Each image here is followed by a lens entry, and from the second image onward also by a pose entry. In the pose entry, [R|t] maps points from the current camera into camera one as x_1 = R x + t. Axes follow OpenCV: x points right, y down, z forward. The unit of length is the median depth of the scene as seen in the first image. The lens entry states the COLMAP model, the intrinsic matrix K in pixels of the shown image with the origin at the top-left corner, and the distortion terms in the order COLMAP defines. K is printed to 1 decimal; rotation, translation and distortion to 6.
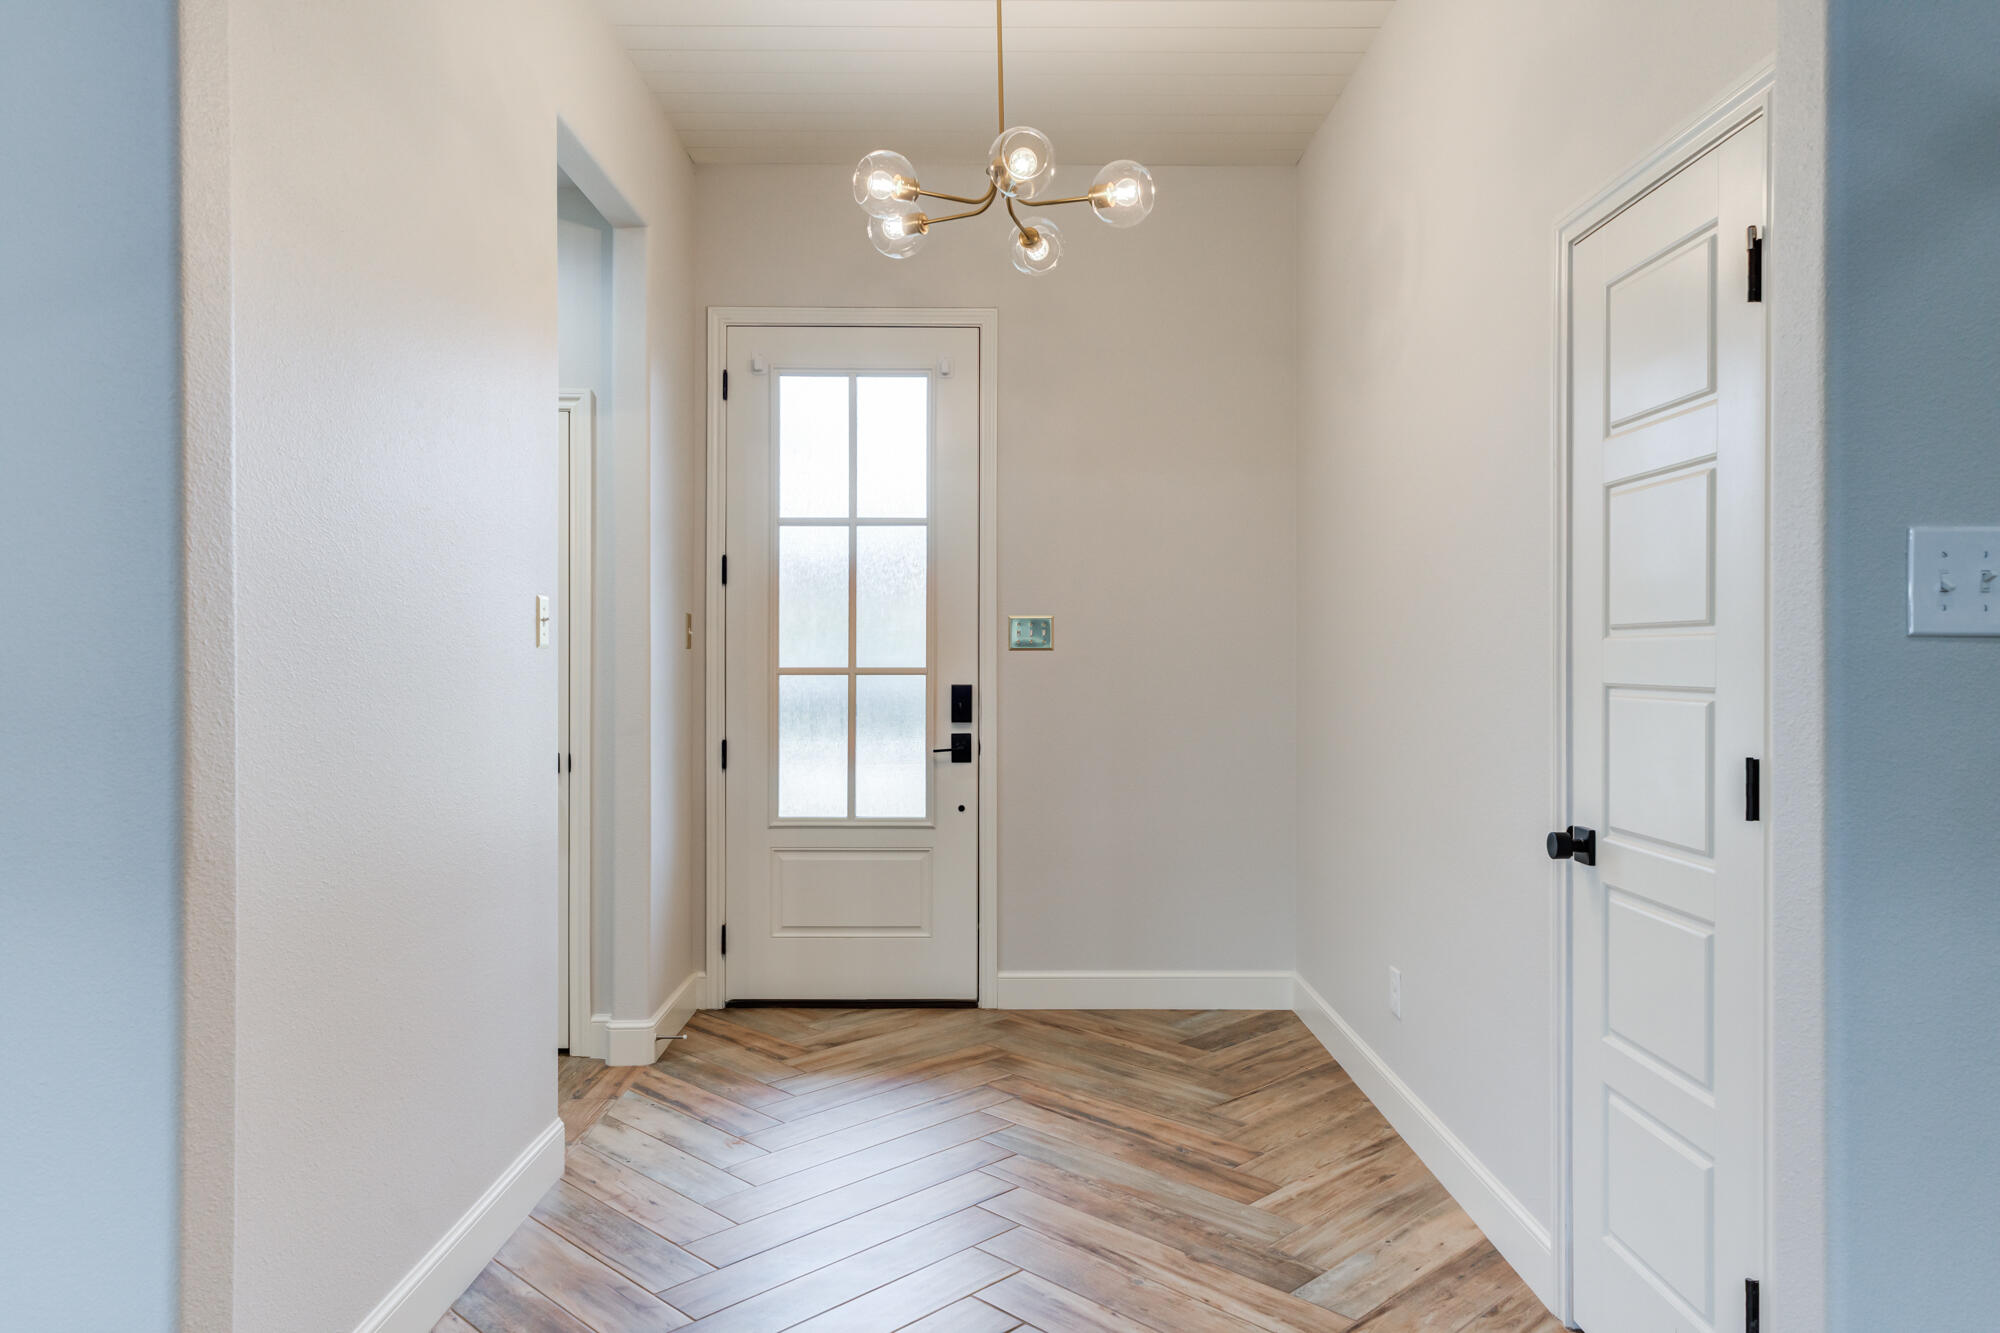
lens RADIAL K [[1311.0, 0, 996.2], [0, 1311.0, 663.8], [0, 0, 1]] dist [0.006351, 0.000230]
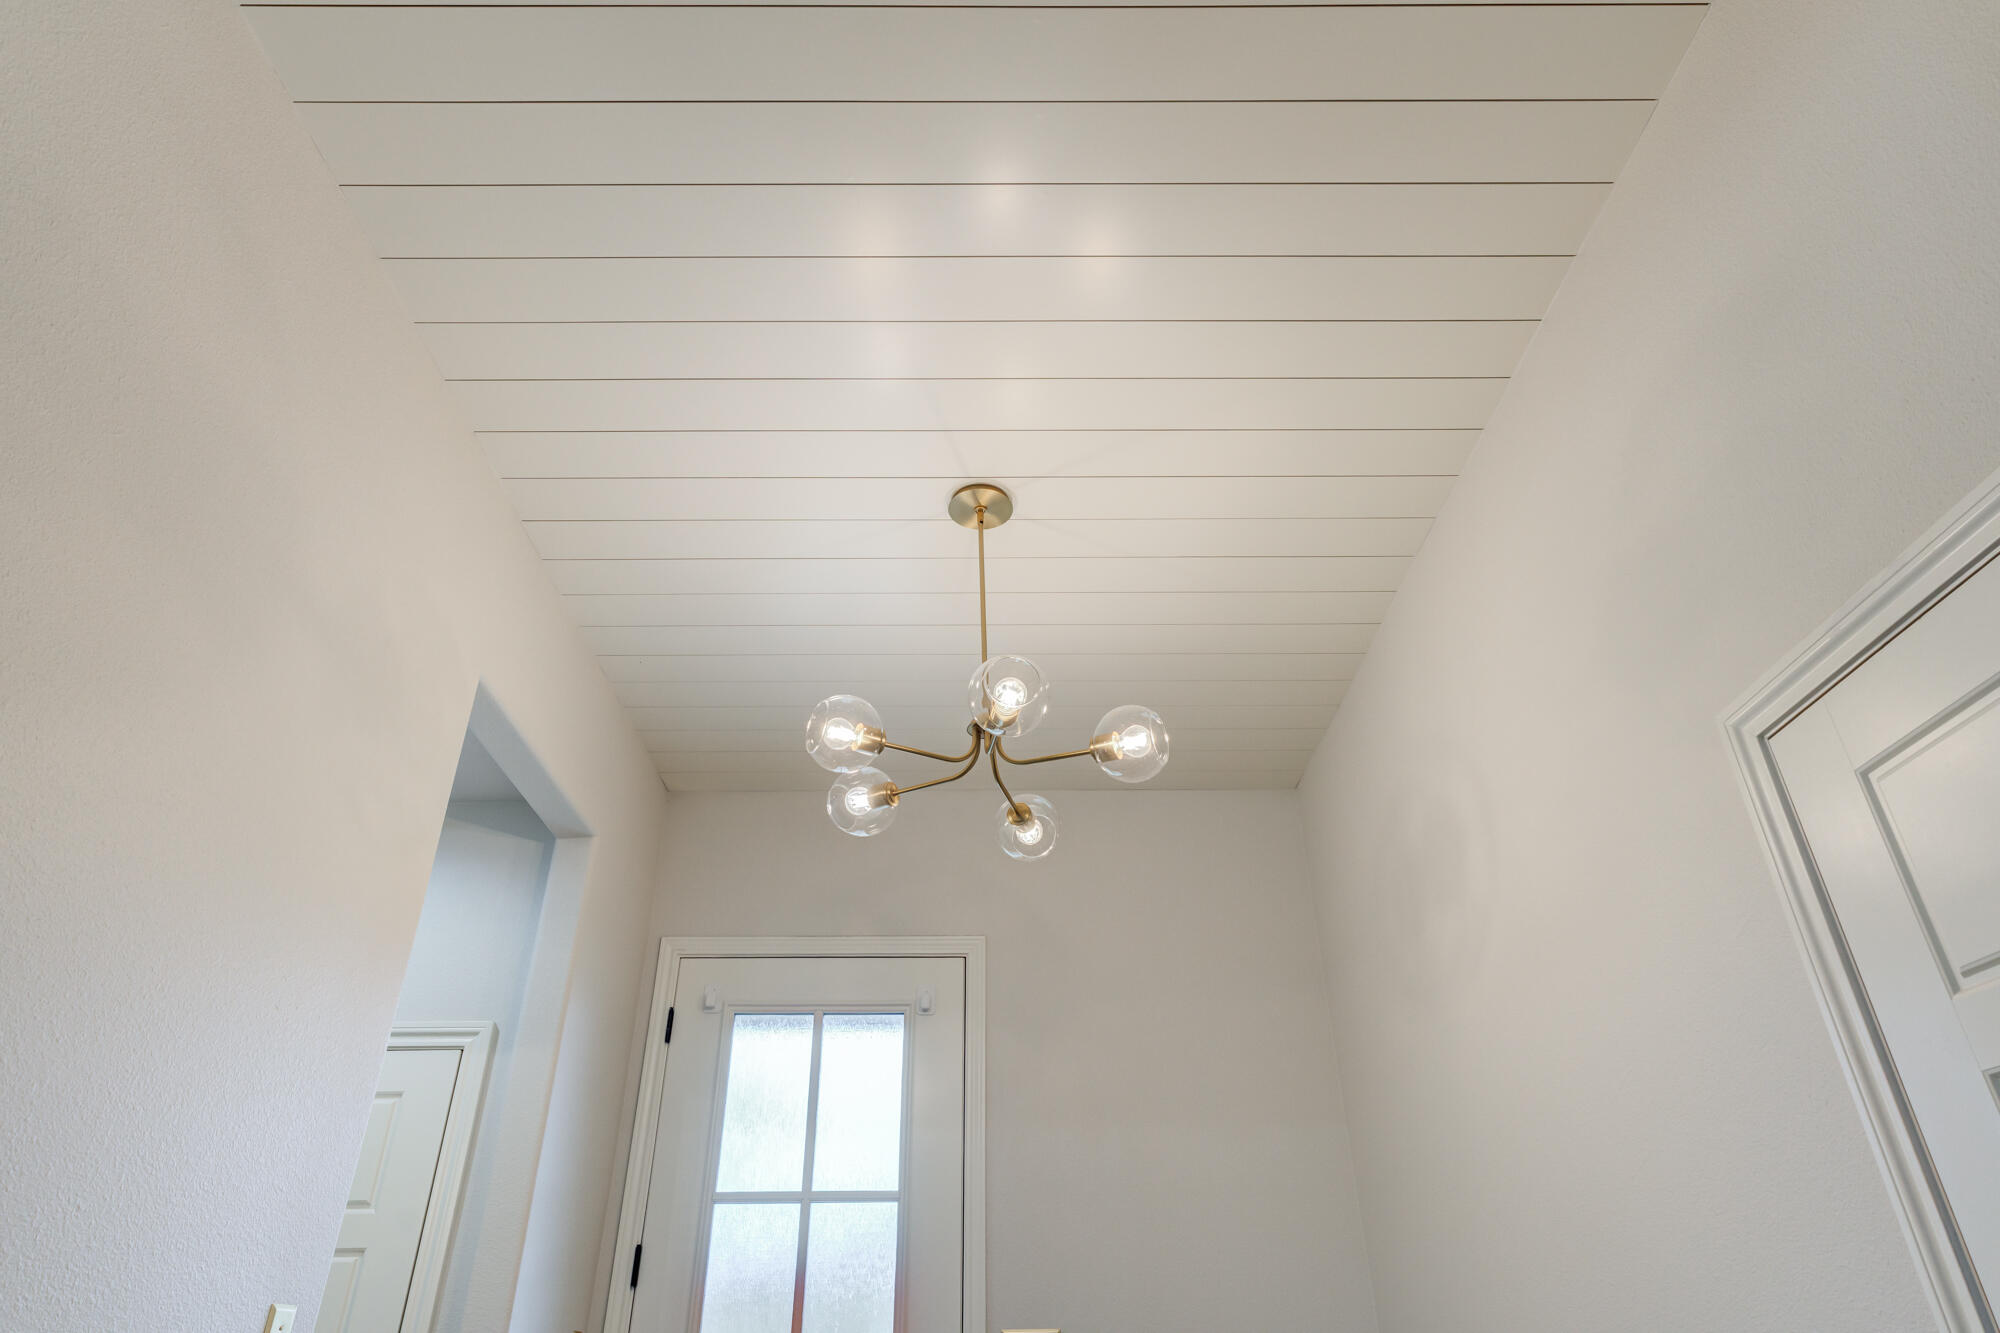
lens RADIAL K [[1173.2, 0, 998.9], [0, 1173.2, 665.9], [0, 0, 1]] dist [-0.002980, 0.009953]
pose [[0.999948, -0.005505, 0.008638, 0.005949], [0.009212, 0.852028, -0.523416, -0.011837], [-0.004479, 0.523468, 0.852034, 0.304576]]
